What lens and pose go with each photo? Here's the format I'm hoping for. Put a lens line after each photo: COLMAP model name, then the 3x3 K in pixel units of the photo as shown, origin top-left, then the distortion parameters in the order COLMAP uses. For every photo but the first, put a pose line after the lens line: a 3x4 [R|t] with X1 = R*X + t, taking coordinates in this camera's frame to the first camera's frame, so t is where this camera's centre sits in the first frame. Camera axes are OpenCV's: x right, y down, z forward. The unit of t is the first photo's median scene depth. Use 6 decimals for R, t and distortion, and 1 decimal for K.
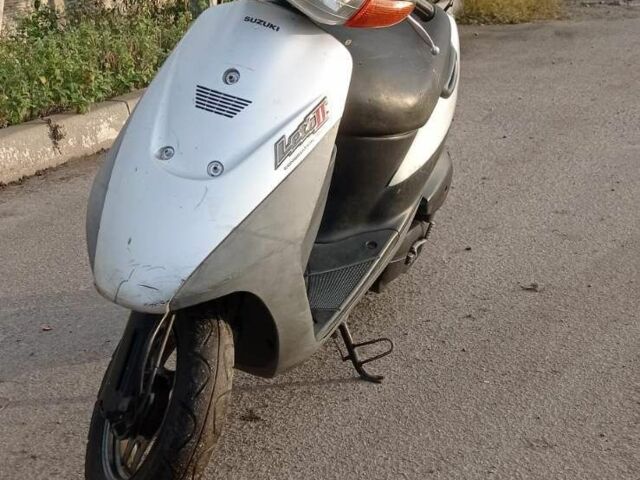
lens RADIAL K [[1036.9, 0, 322.0], [0, 1036.9, 243.0], [0, 0, 1]] dist [0.115774, 0.000000]
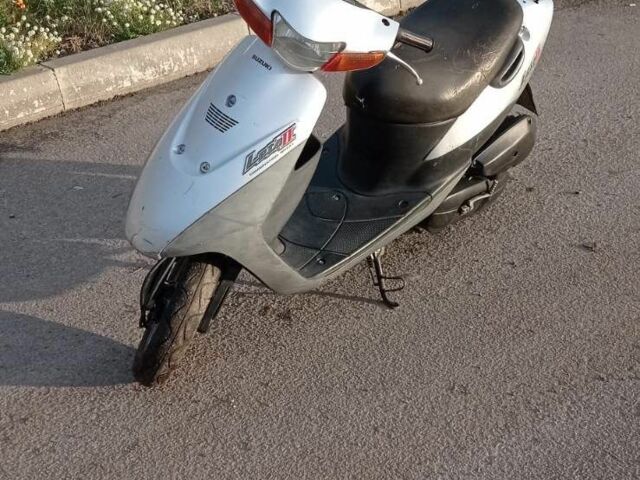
lens RADIAL K [[1036.9, 0, 318.9], [0, 1036.9, 237.5], [0, 0, 1]] dist [0.115774, 0.000000]
pose [[0.909461, 0.198573, -0.365307, 0.573881], [-0.120551, 0.966779, 0.225400, -0.313225], [0.397929, -0.160954, 0.903187, -0.259617]]
